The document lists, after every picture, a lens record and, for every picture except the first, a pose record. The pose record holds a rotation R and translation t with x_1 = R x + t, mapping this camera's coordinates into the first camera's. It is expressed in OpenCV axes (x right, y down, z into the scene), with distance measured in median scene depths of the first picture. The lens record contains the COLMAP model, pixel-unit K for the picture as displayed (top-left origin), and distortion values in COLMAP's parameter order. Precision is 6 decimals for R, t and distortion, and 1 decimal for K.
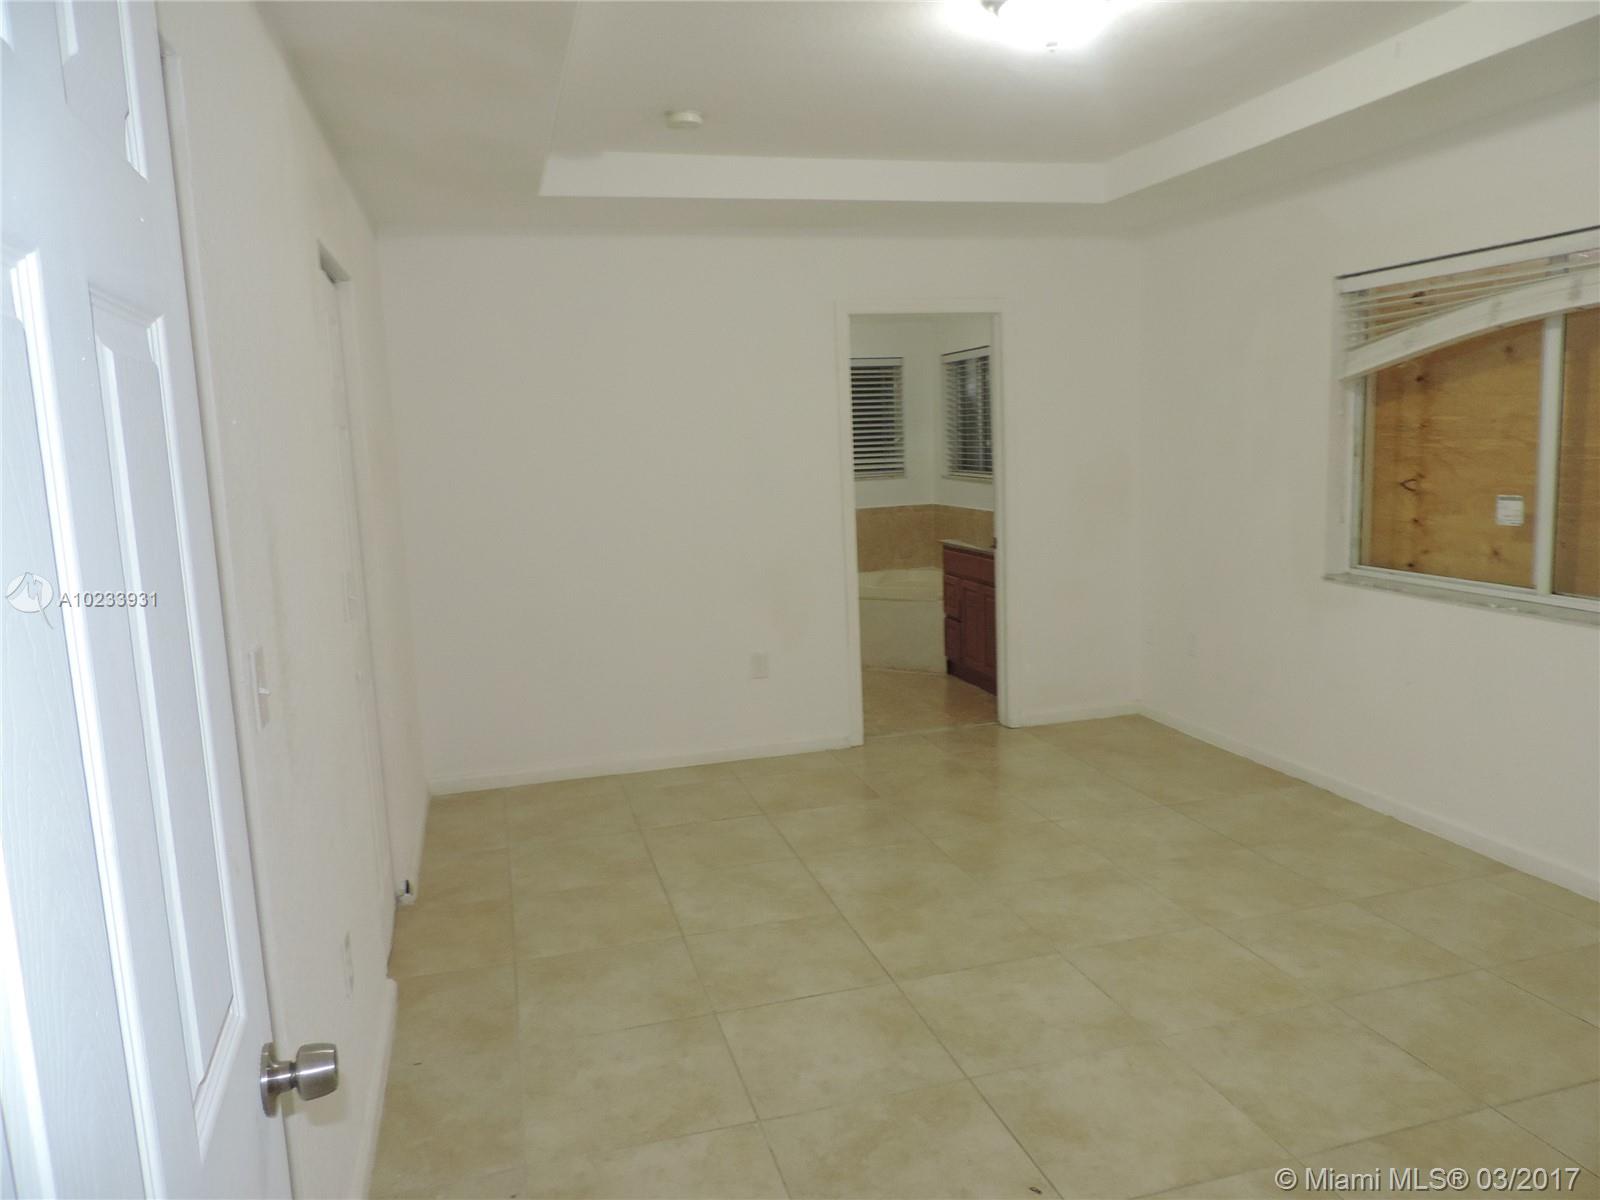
lens RADIAL K [[1167.6, 0, 800.8], [0, 1167.6, 598.6], [0, 0, 1]] dist [-0.009660, -0.004870]
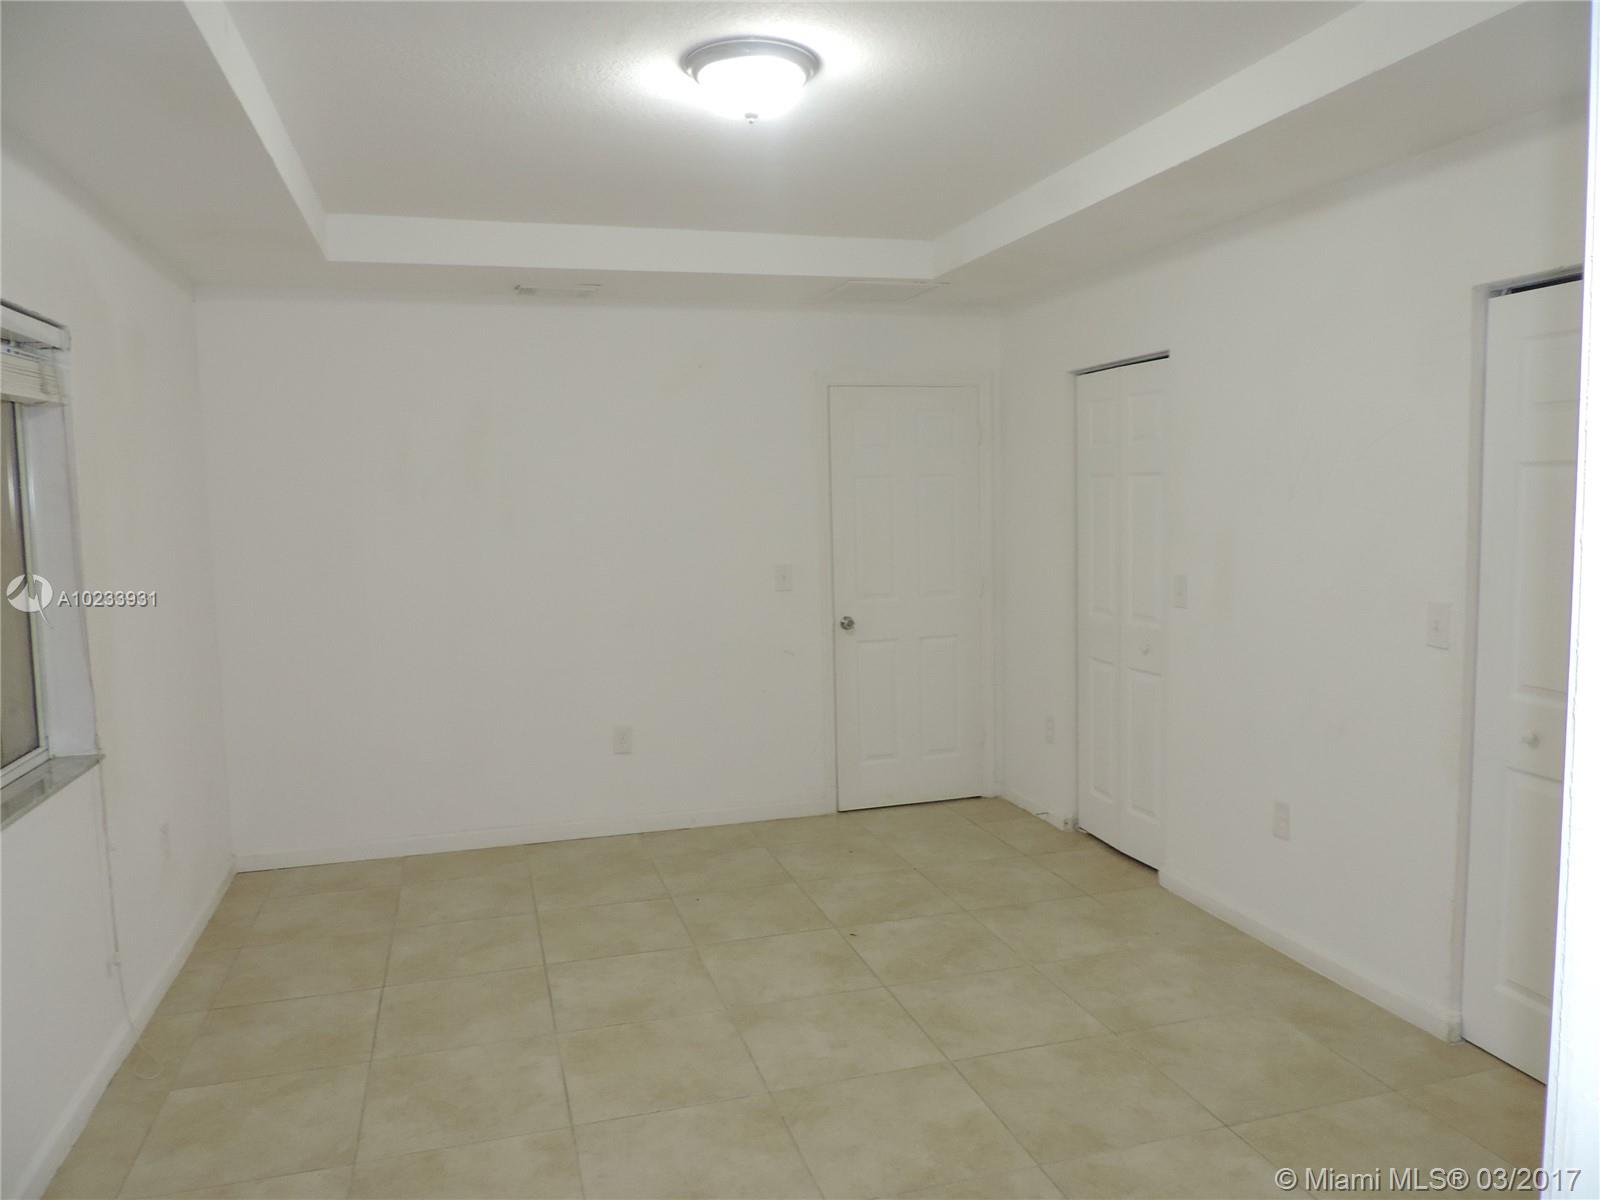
lens RADIAL K [[1167.6, 0, 800.4], [0, 1167.6, 601.2], [0, 0, 1]] dist [-0.009660, -0.004870]
pose [[-0.998146, 0.060435, -0.007252, 0.186851], [0.057123, 0.971203, 0.231303, -0.276960], [0.021022, 0.230460, -0.972855, 1.837218]]
